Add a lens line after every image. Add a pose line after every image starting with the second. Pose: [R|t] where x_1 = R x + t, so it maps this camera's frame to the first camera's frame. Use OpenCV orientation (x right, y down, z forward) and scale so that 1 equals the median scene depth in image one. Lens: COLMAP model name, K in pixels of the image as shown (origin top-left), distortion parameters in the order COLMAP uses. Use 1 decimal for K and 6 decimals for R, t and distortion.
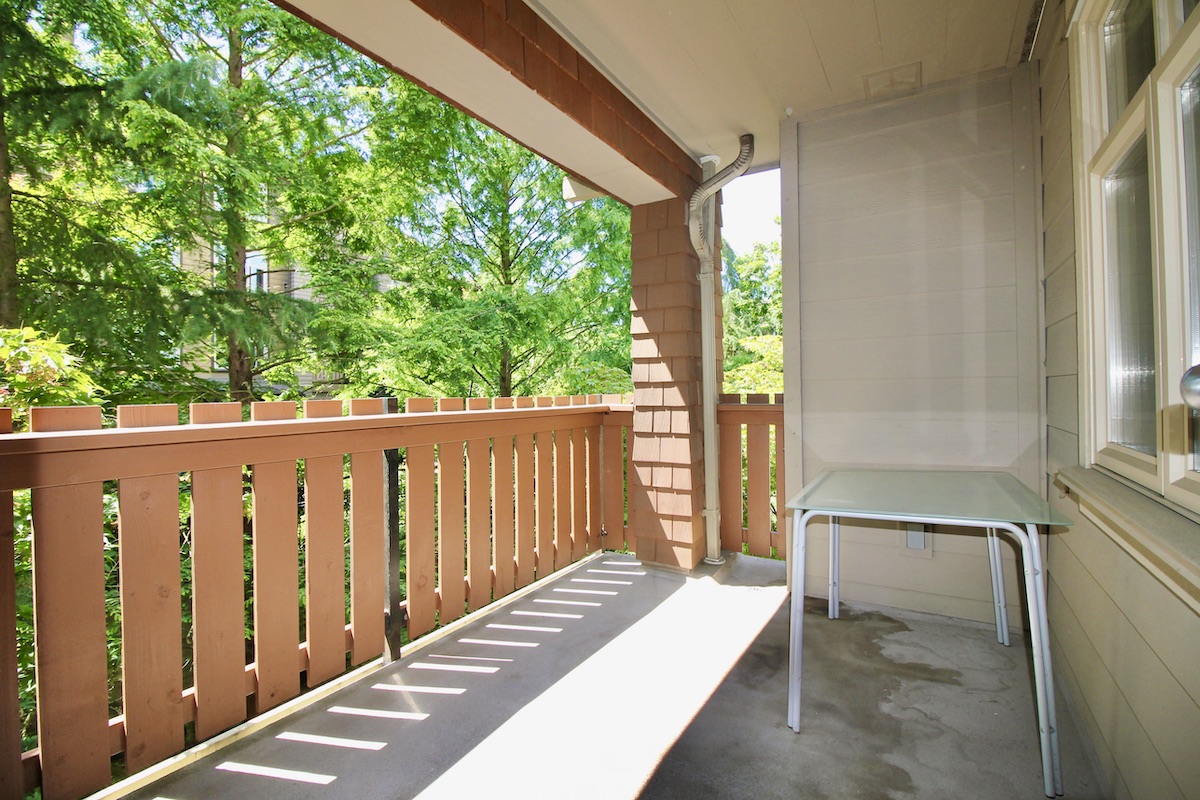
lens RADIAL K [[557.8, 0, 595.2], [0, 557.8, 391.6], [0, 0, 1]] dist [-0.000795, -0.013624]
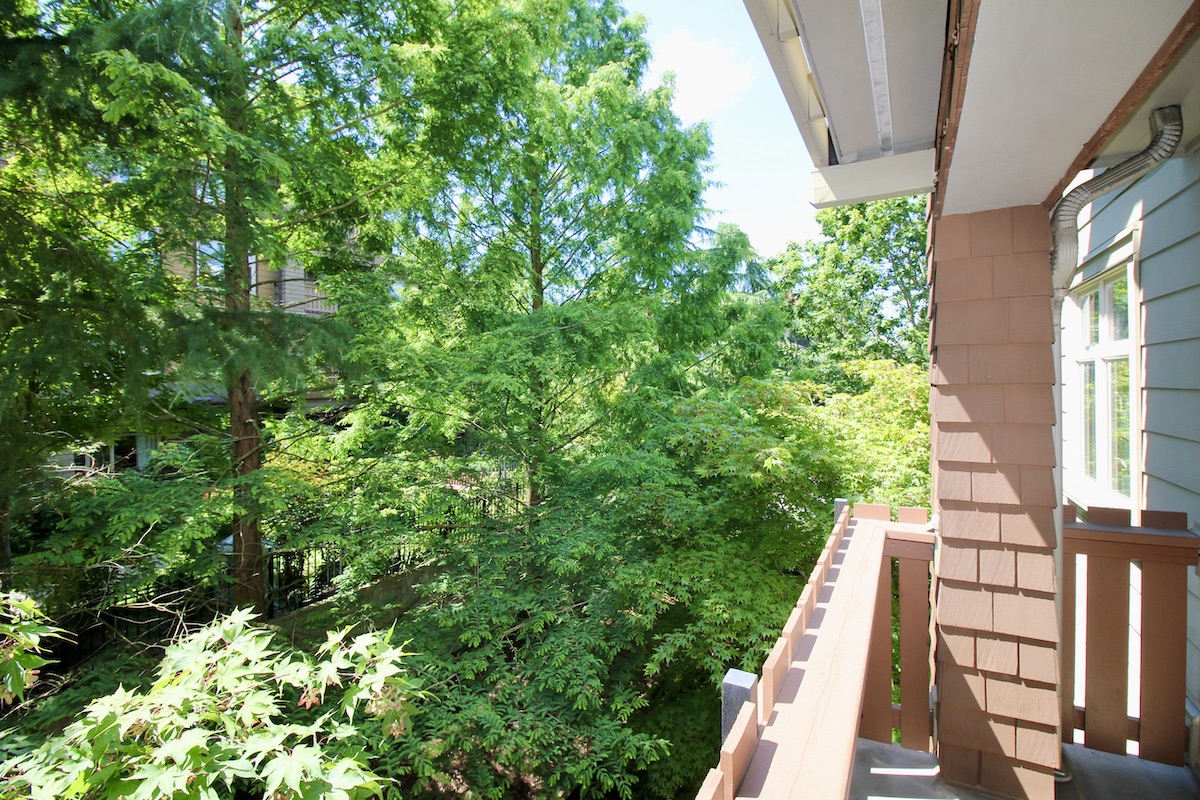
lens RADIAL K [[557.8, 0, 599.9], [0, 557.8, 393.1], [0, 0, 1]] dist [-0.000795, -0.013624]
pose [[0.999460, -0.002216, 0.032774, -0.165674], [0.001738, 0.999892, 0.014608, -0.072629], [-0.032803, -0.014543, 0.999356, 0.194027]]
